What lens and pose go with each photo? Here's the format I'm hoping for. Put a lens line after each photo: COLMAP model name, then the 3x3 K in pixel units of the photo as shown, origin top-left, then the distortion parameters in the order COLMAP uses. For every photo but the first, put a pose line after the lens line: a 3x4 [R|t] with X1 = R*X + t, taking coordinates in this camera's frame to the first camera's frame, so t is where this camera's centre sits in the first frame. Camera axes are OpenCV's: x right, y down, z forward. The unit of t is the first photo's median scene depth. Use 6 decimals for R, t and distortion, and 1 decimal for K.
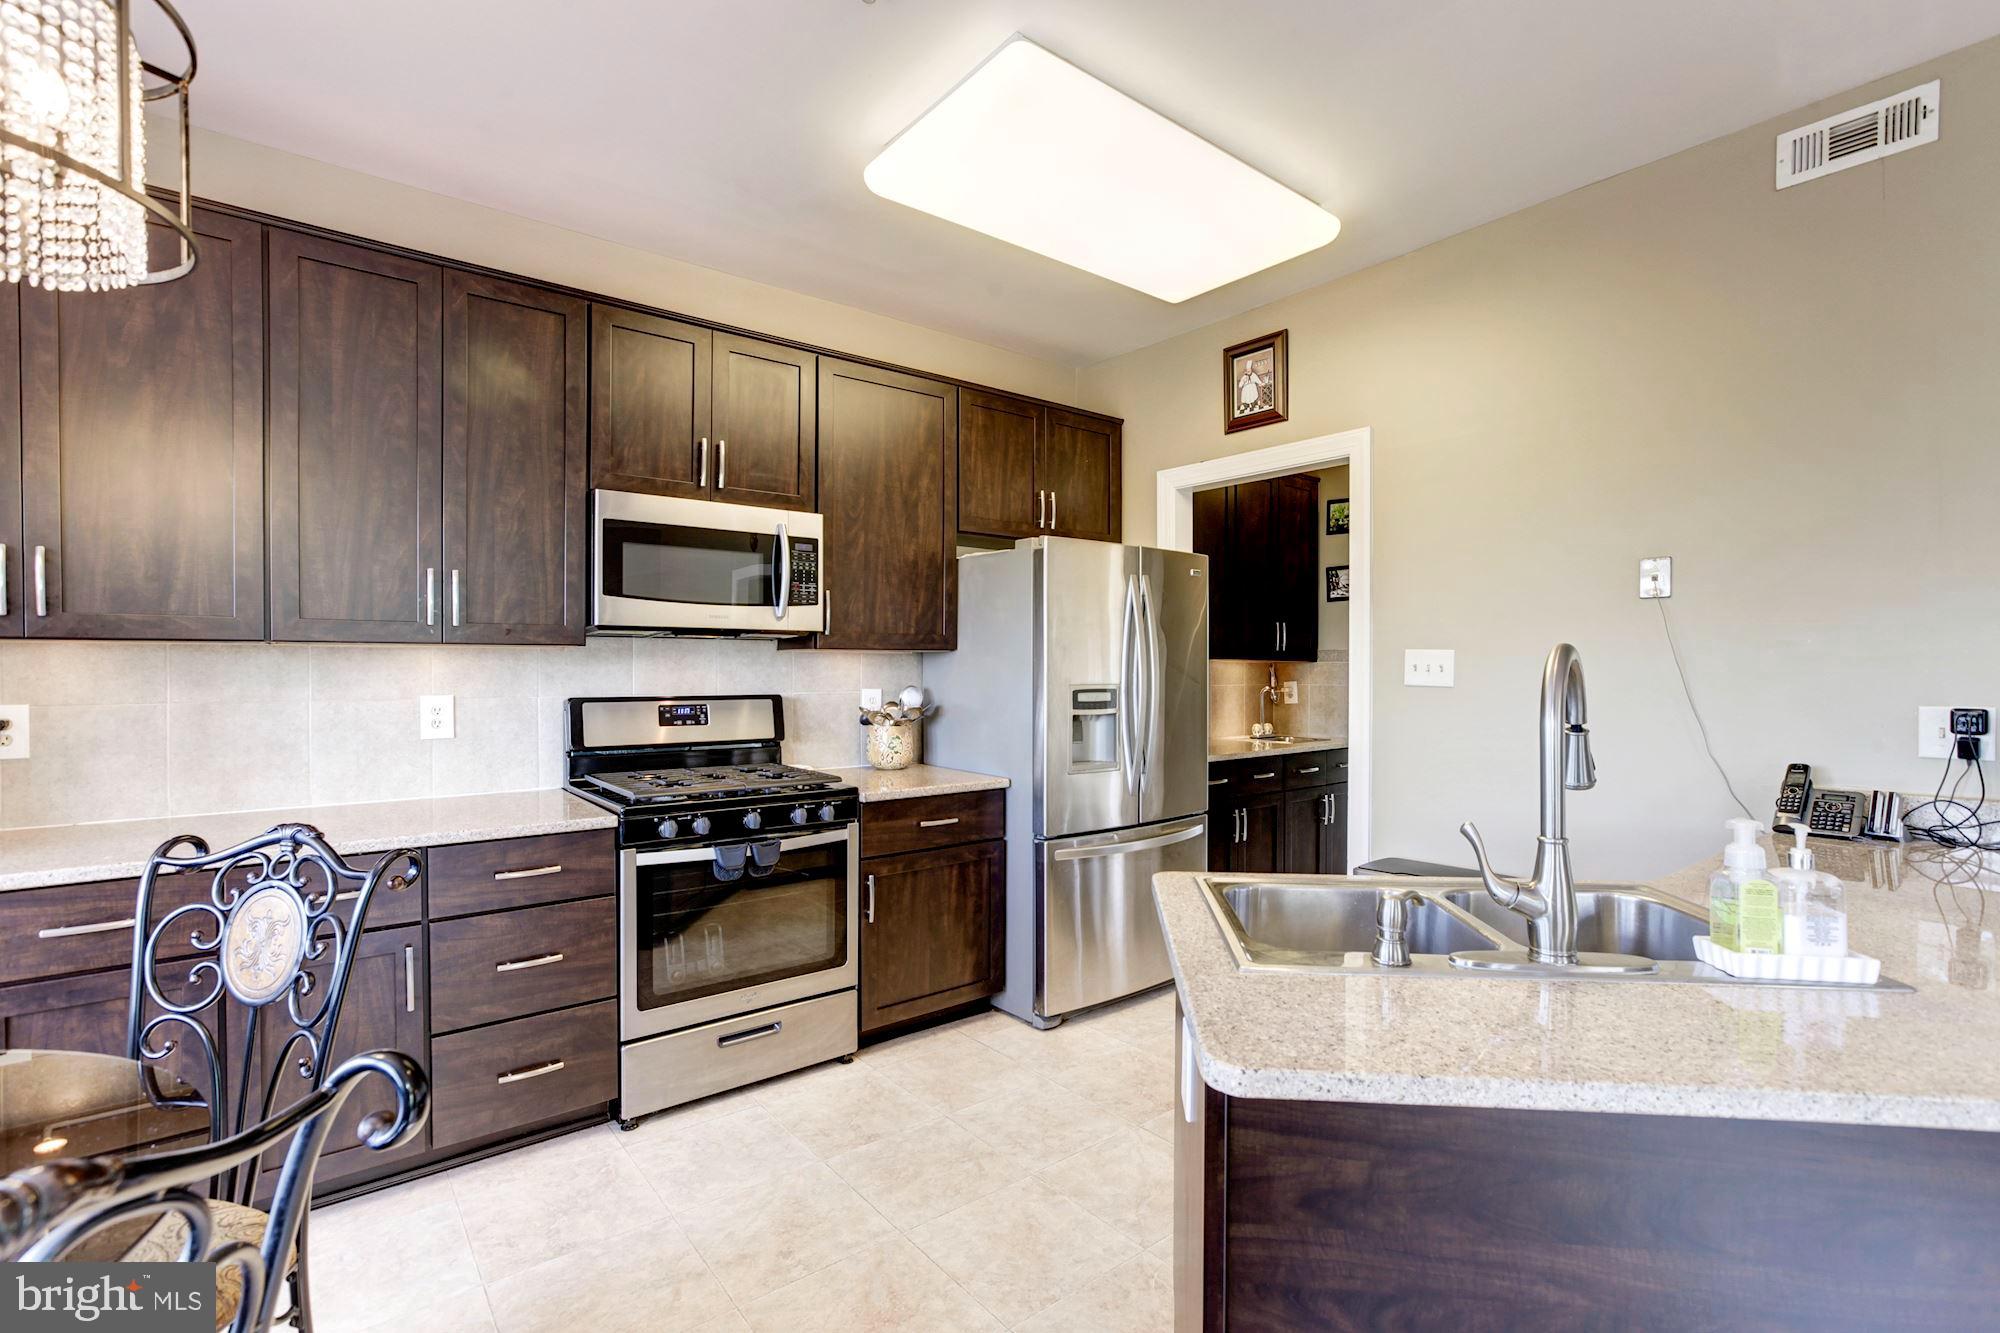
lens RADIAL K [[919.2, 0, 1009.8], [0, 919.2, 677.1], [0, 0, 1]] dist [-0.031517, 0.019642]
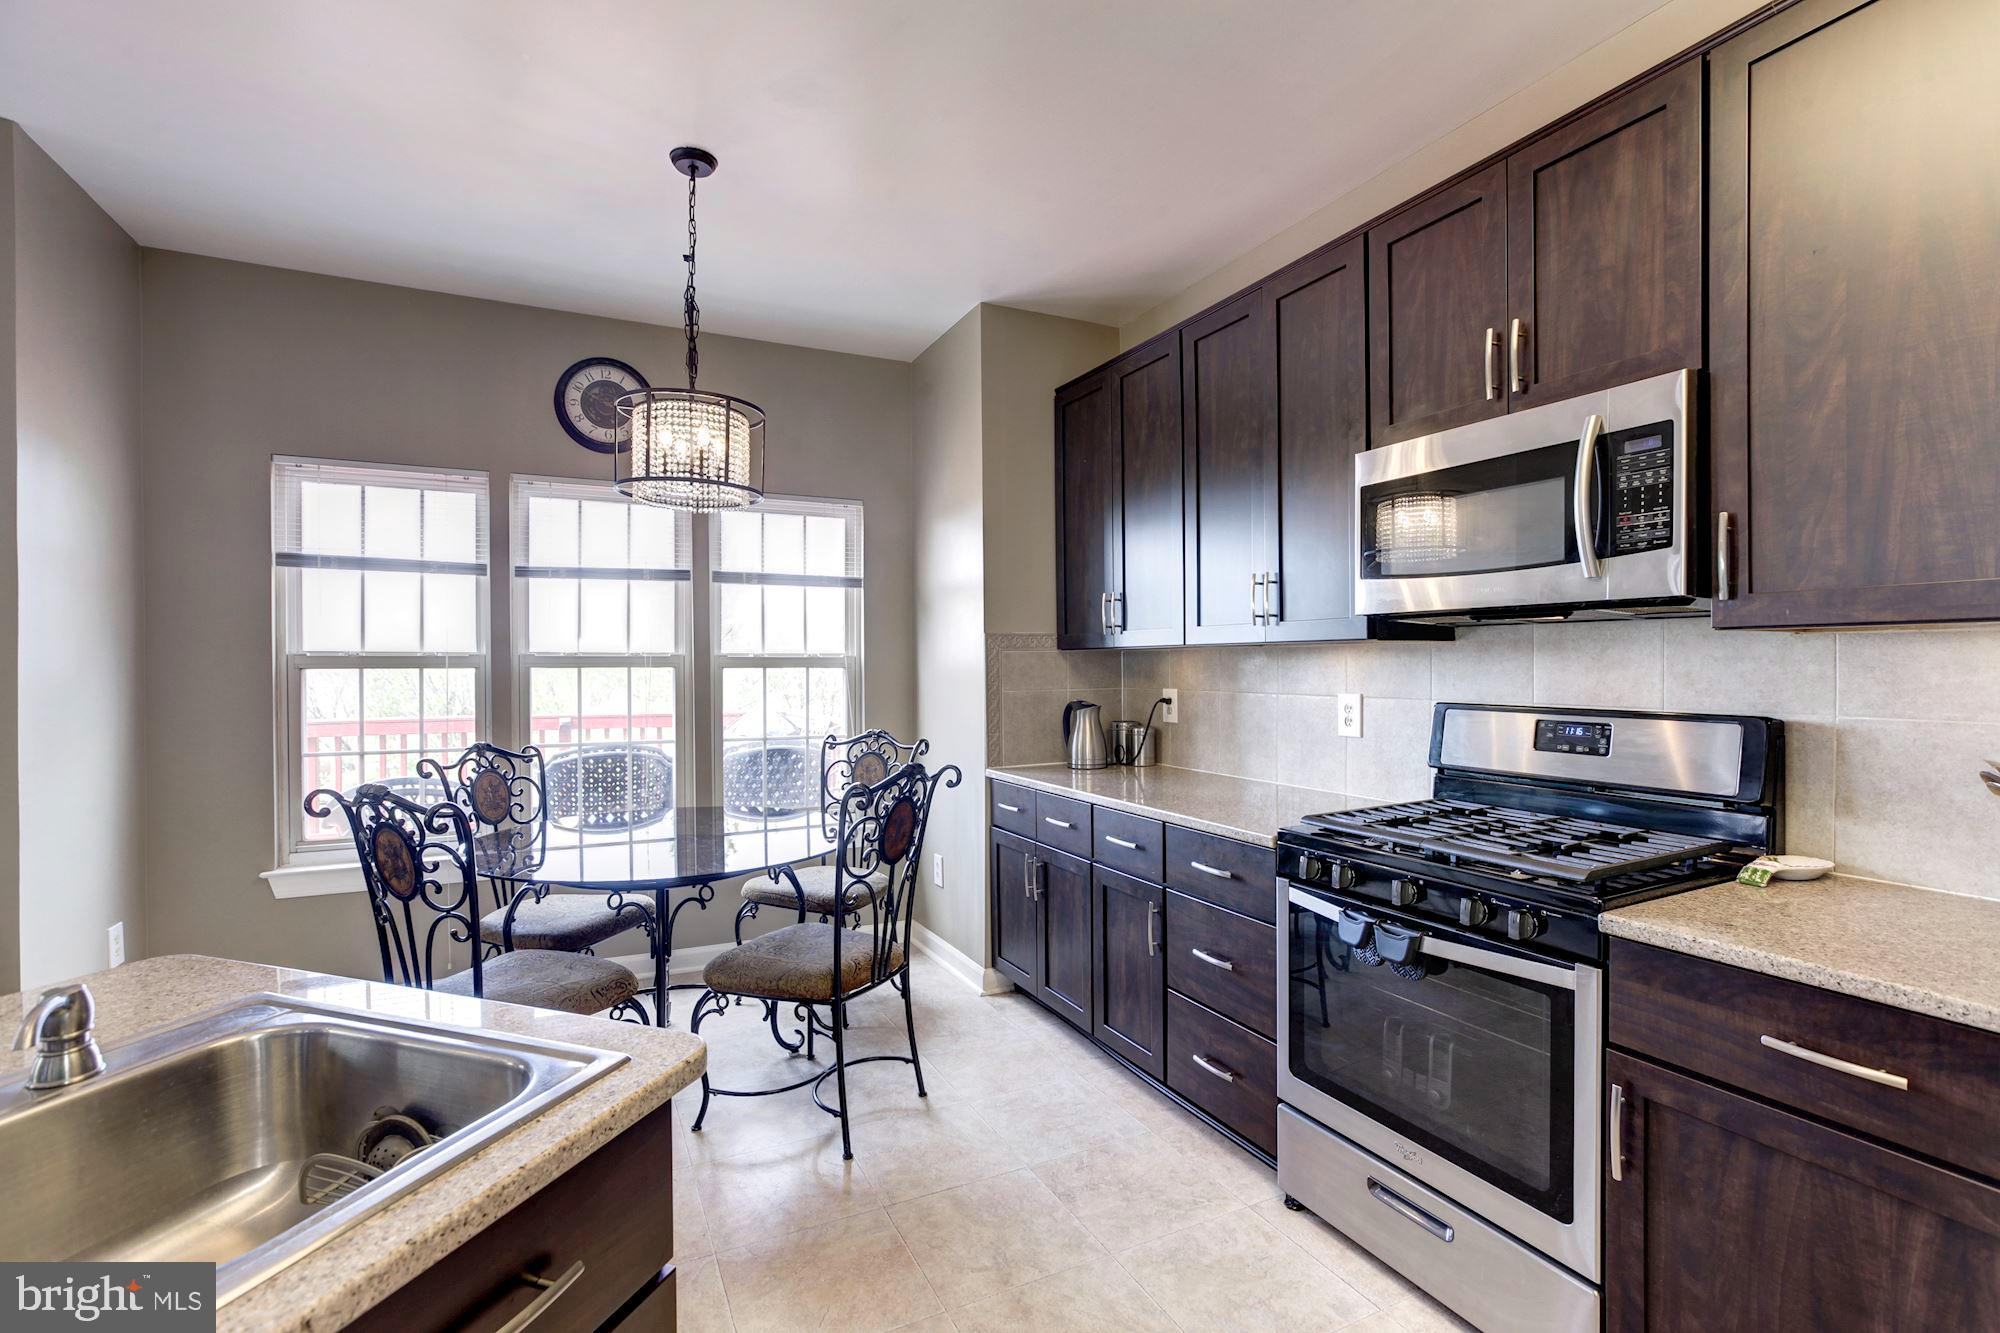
lens RADIAL K [[917.7, 0, 993.4], [0, 917.7, 668.6], [0, 0, 1]] dist [-0.017585, 0.000522]
pose [[-0.232326, 0.005233, -0.972624, 0.379830], [-0.005757, 0.999961, 0.006755, -0.010213], [0.972621, 0.007169, -0.232287, 0.736760]]
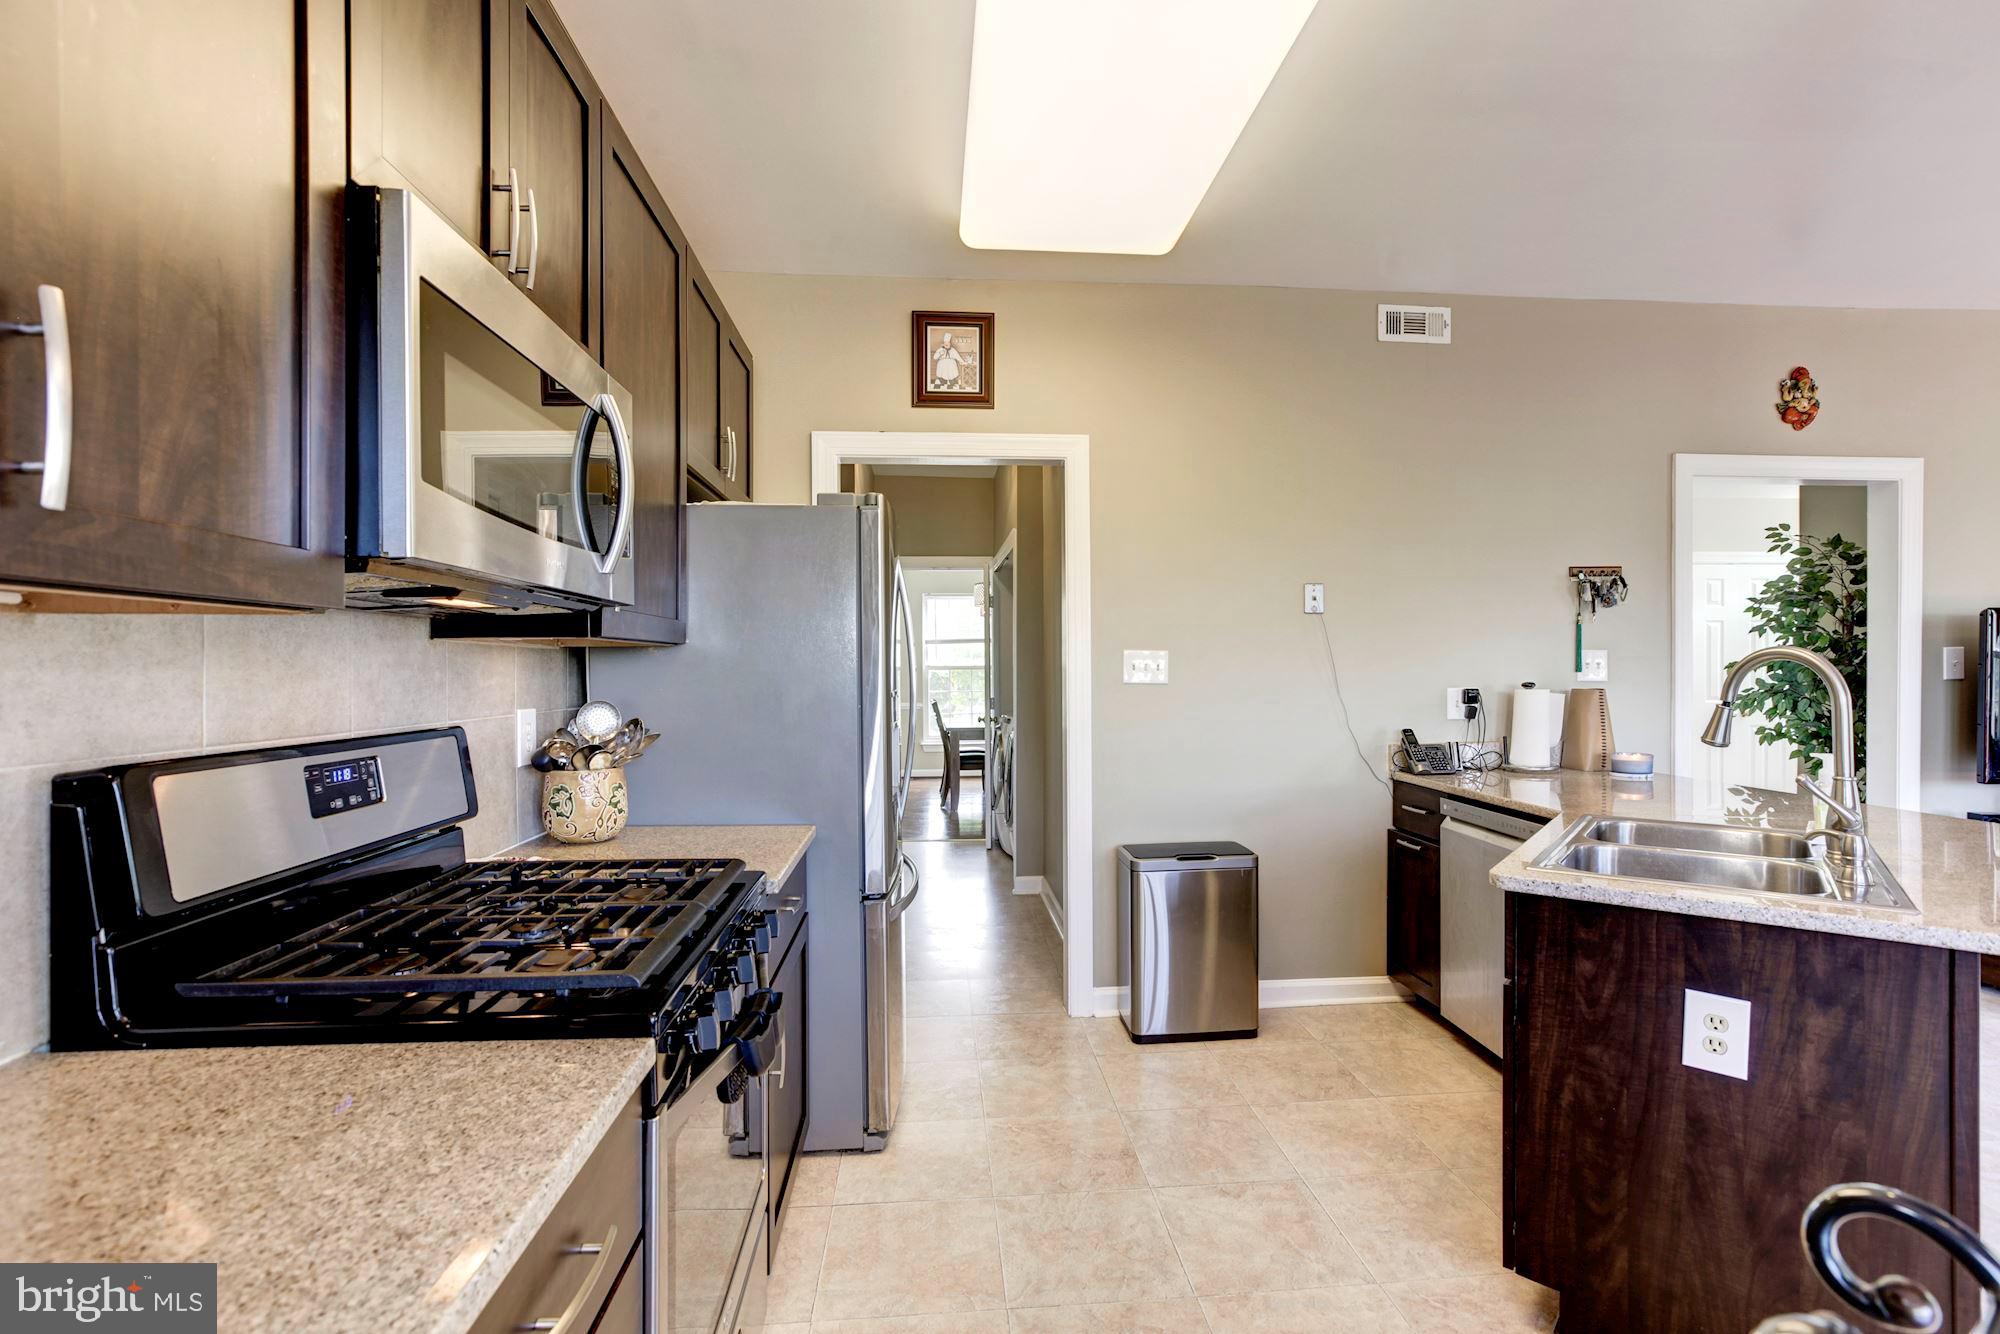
lens RADIAL K [[907.0, 0, 1031.0], [0, 907.0, 676.9], [0, 0, 1]] dist [-0.001332, 0.000100]
pose [[0.552421, -0.013216, 0.833460, -0.525139], [0.015474, 0.999865, 0.005599, -0.006039], [-0.833421, 0.009804, 0.552551, 0.497040]]
